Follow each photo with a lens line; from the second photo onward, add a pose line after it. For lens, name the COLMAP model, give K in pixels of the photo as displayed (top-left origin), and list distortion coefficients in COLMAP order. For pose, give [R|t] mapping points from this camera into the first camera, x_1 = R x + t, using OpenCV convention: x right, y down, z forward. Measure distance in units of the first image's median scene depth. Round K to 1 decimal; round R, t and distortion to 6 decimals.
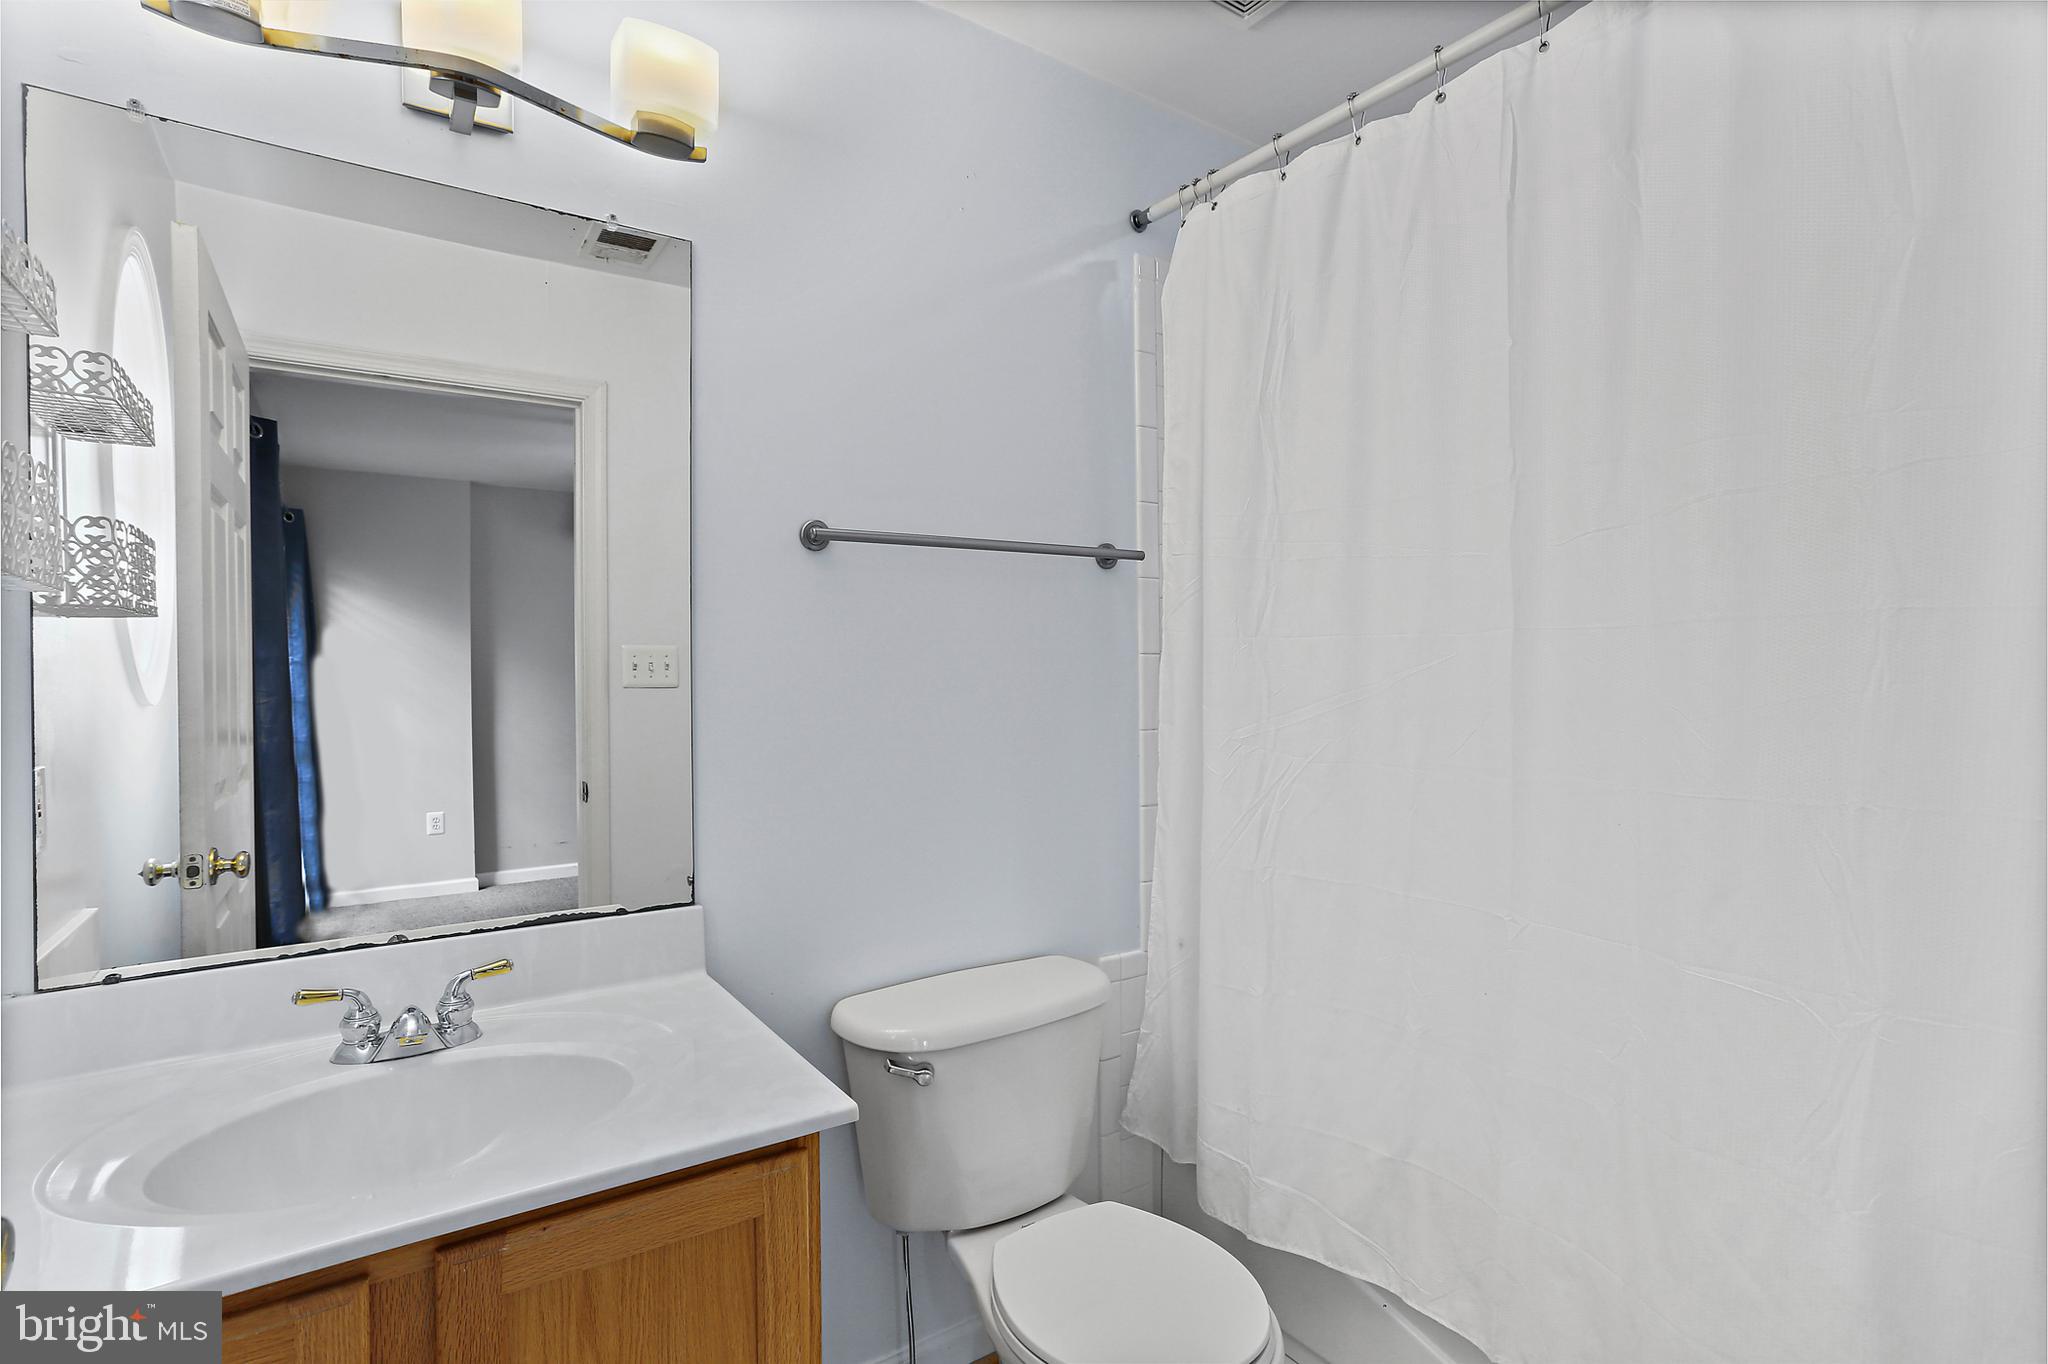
lens RADIAL K [[1017.3, 0, 1011.9], [0, 1017.3, 678.1], [0, 0, 1]] dist [-0.046790, 0.032856]
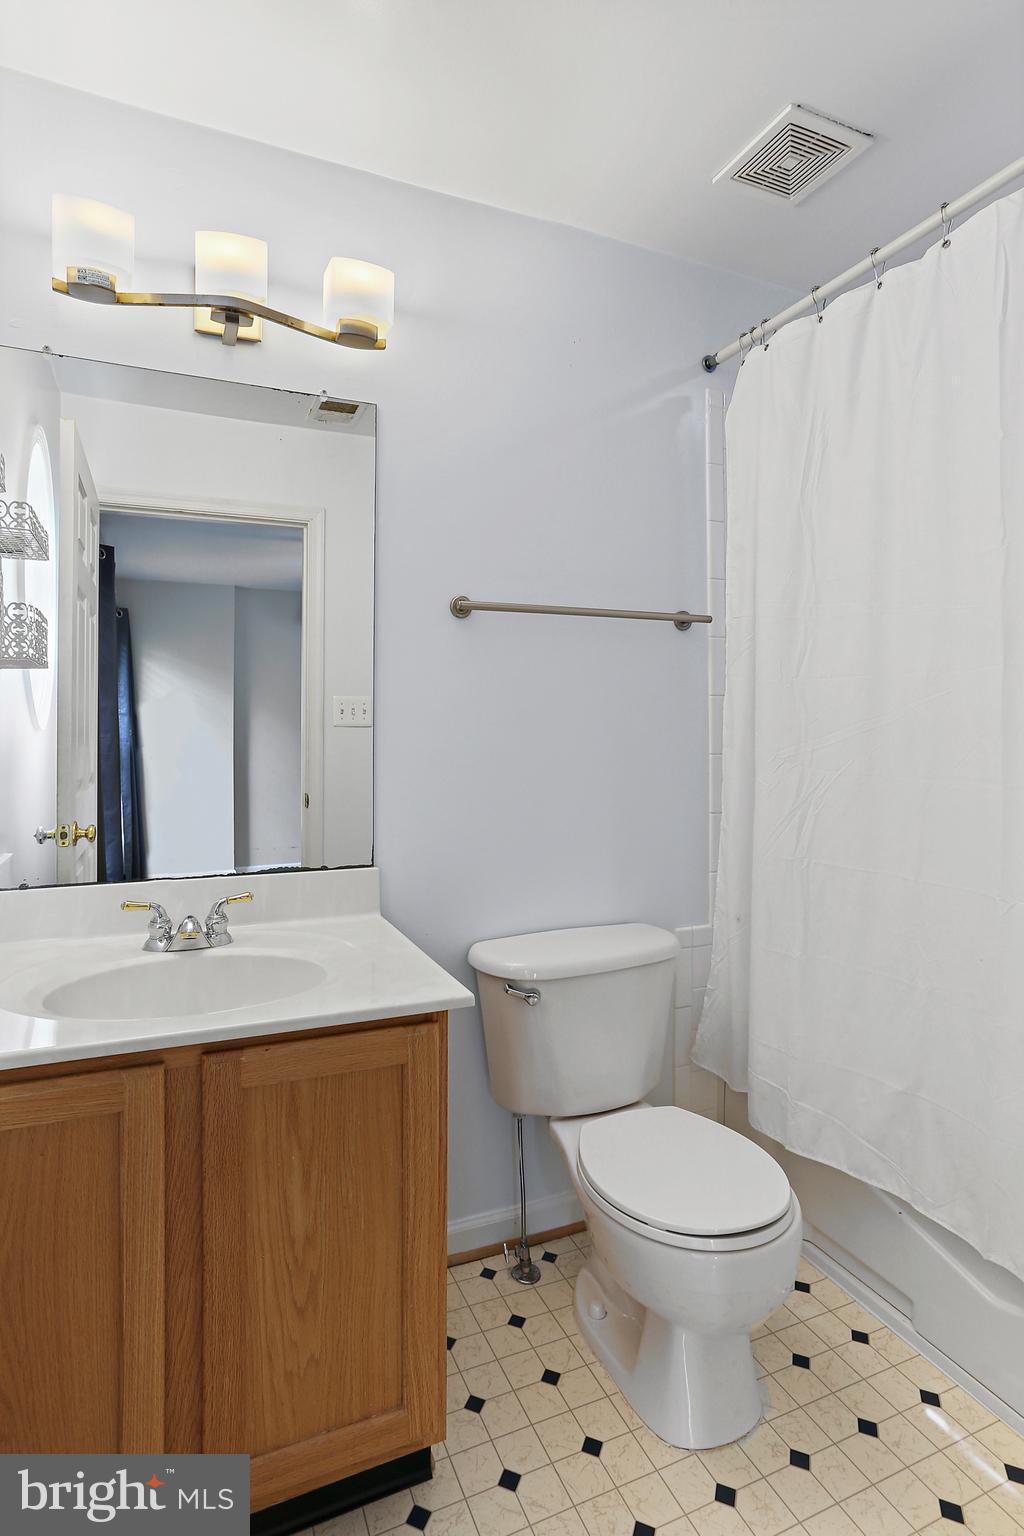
lens RADIAL K [[921.7, 0, 512.0], [0, 921.7, 768.0], [0, 0, 1]] dist [-0.066681, 0.072993]
pose [[0.978541, 0.004036, -0.206011, 0.136148], [-0.007664, 0.999829, -0.016816, 0.101580], [0.205908, 0.018034, 0.978405, -0.217269]]
